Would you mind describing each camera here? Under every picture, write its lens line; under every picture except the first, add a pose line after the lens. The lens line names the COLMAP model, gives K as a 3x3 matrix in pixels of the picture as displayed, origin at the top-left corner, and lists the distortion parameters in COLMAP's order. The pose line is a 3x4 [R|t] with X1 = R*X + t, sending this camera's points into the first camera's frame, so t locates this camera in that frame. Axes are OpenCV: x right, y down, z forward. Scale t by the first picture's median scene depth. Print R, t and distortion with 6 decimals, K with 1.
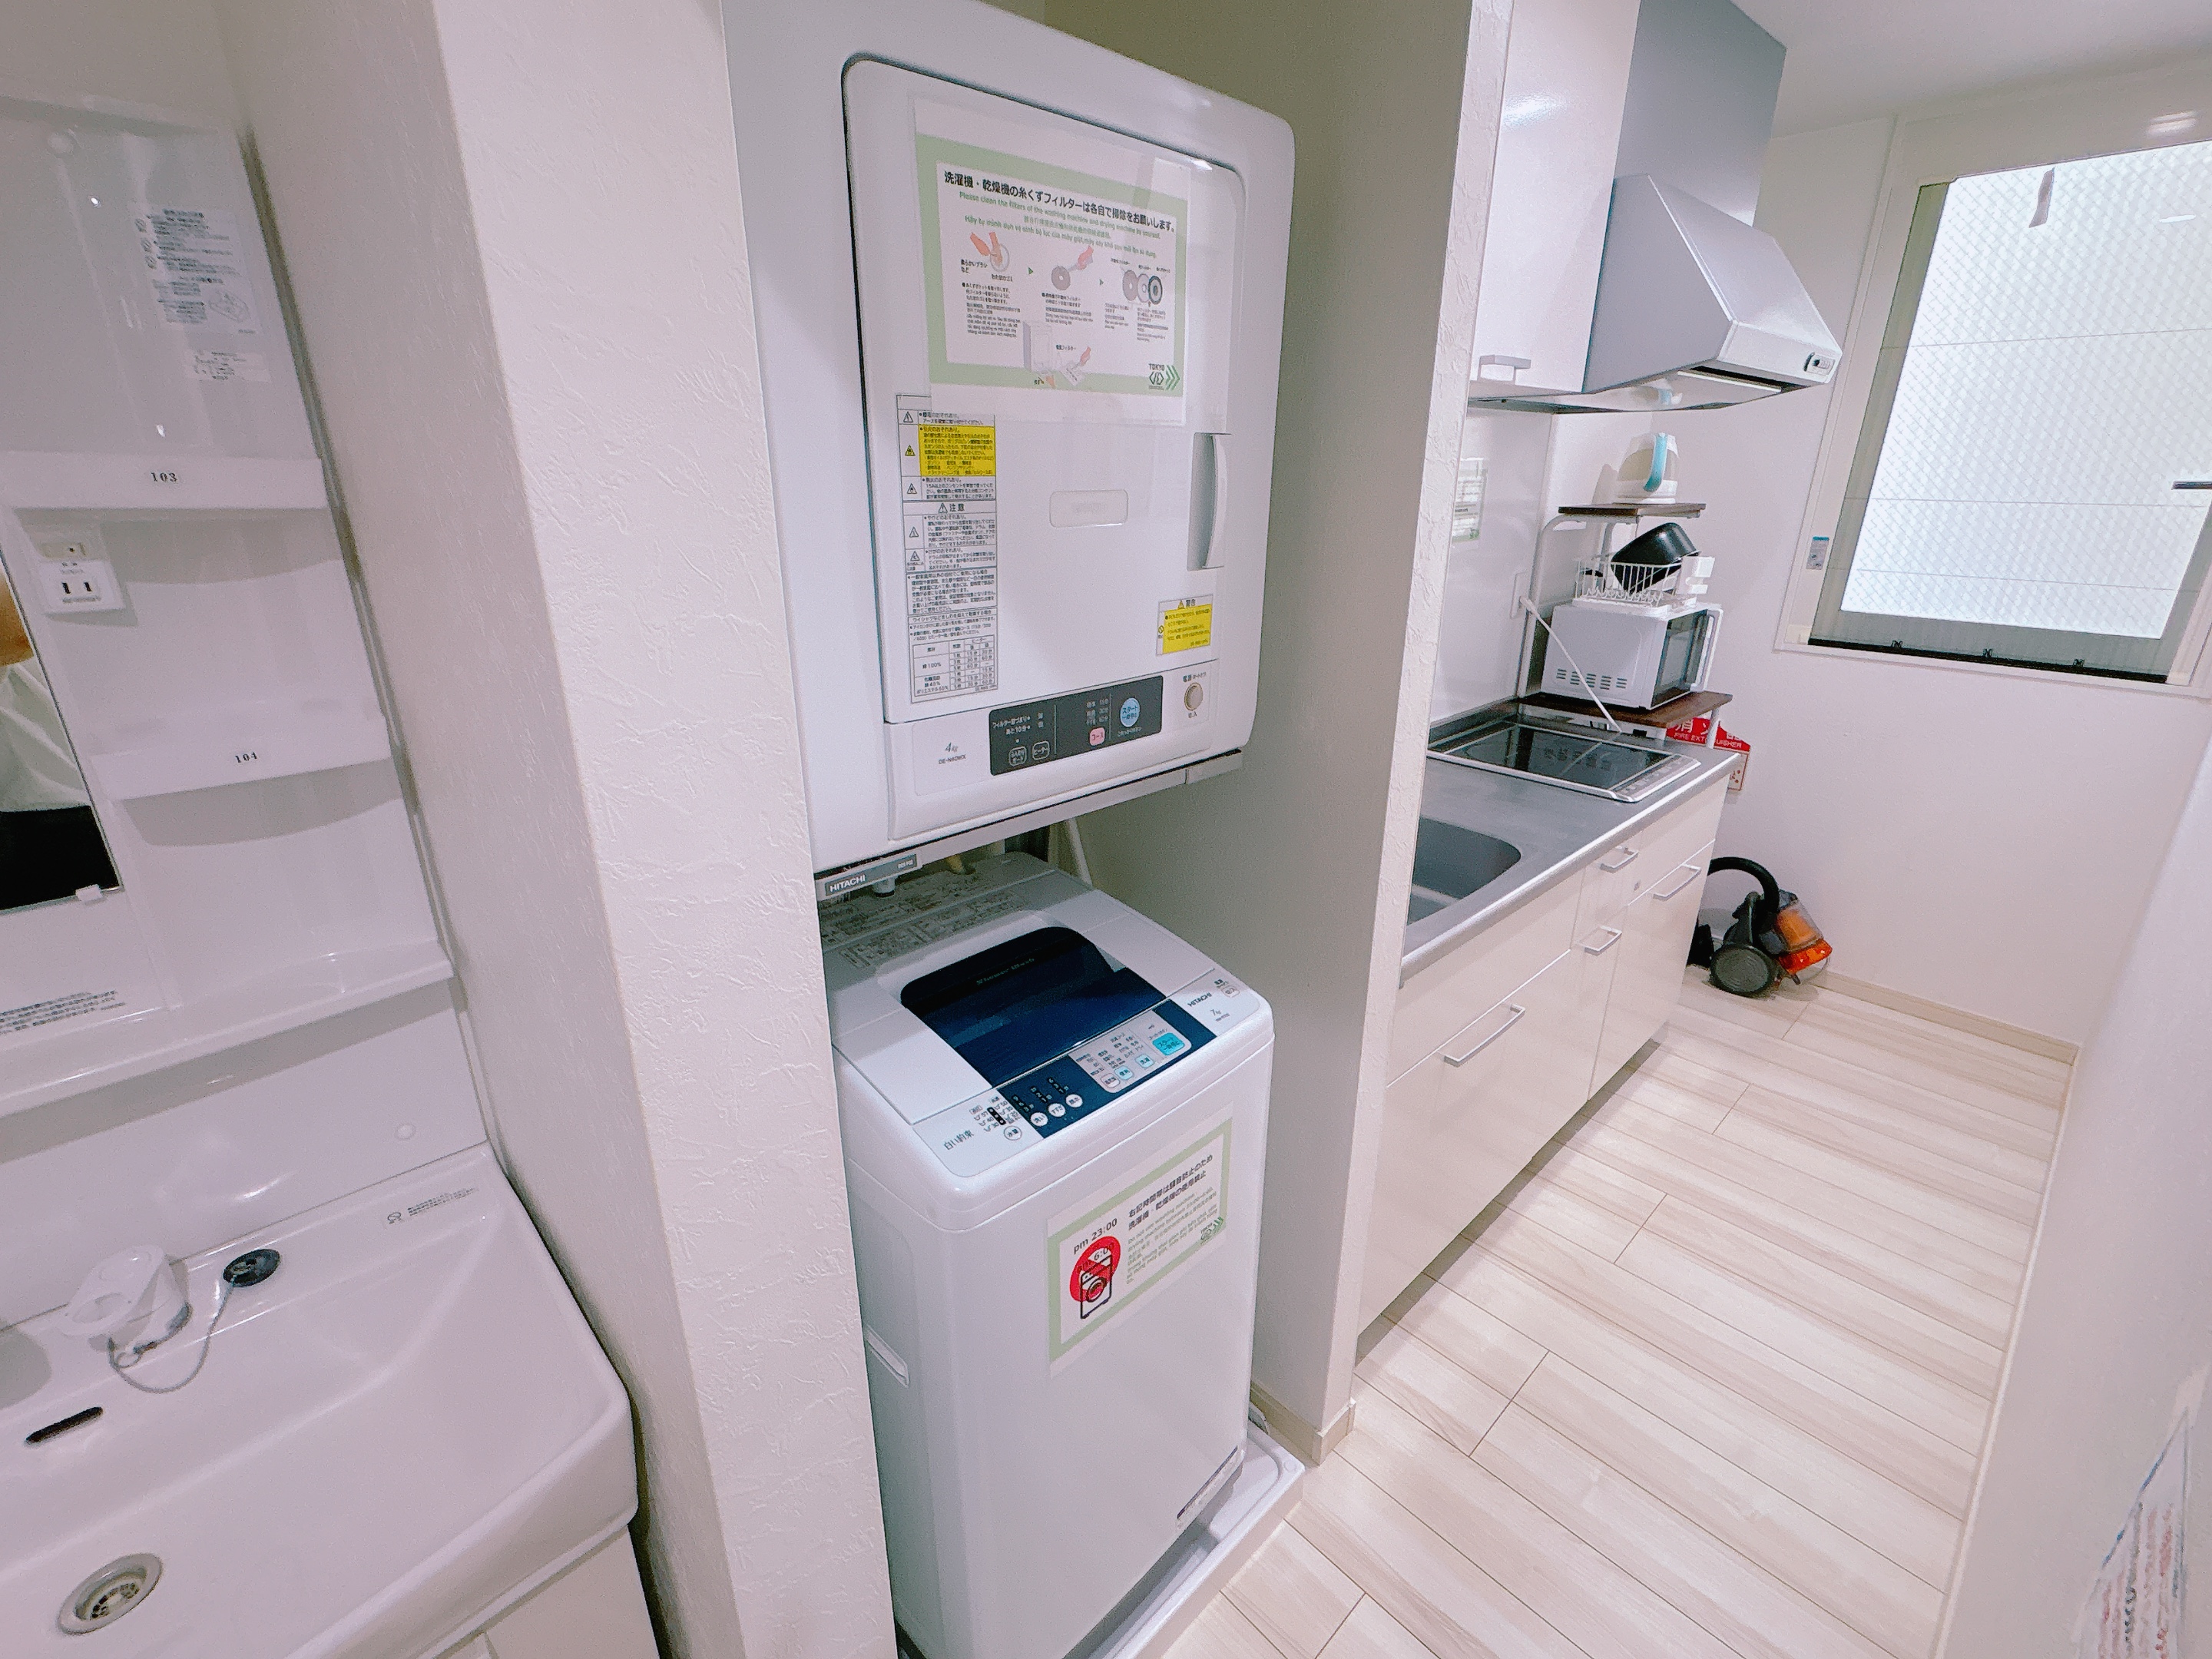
lens RADIAL K [[989.2, 0, 1106.0], [0, 989.2, 829.5], [0, 0, 1]] dist [-0.000515, -0.000470]
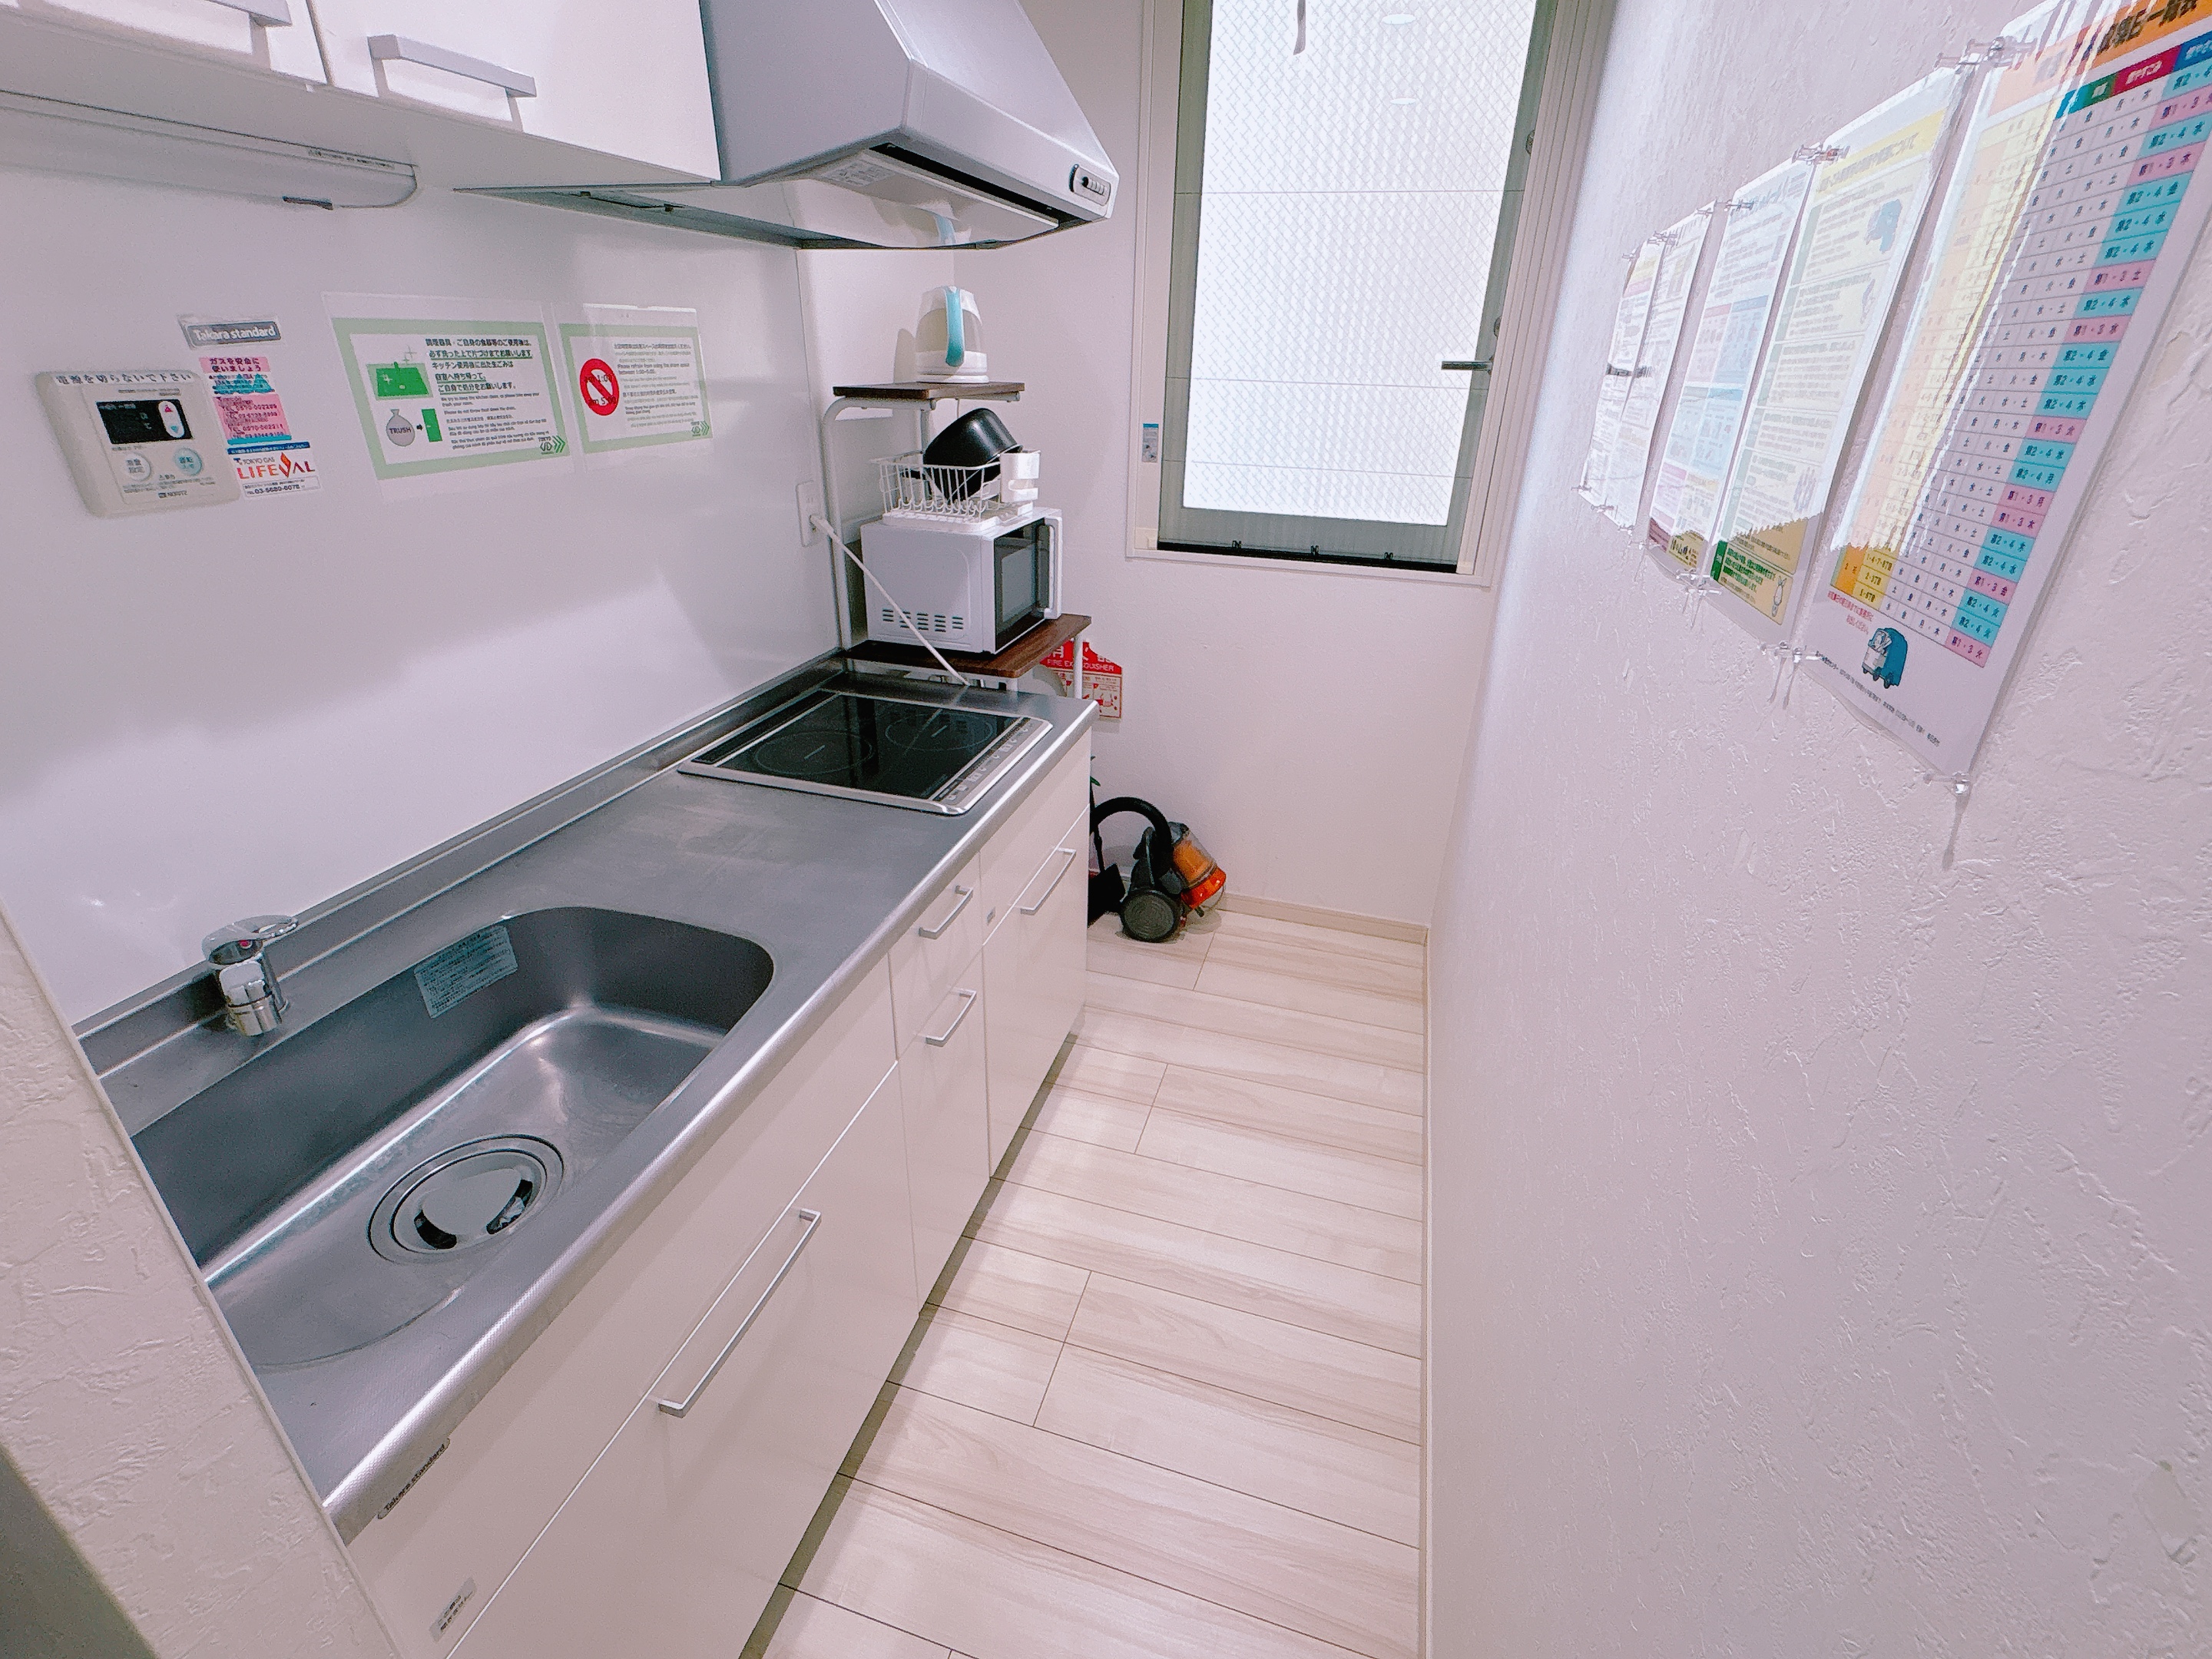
lens RADIAL K [[989.2, 0, 1106.0], [0, 989.2, 829.5], [0, 0, 1]] dist [-0.000515, -0.000470]
pose [[0.865162, -0.202476, 0.458800, 0.325782], [0.152027, 0.977712, 0.144802, -0.117797], [-0.477893, -0.055527, 0.876661, 0.354213]]
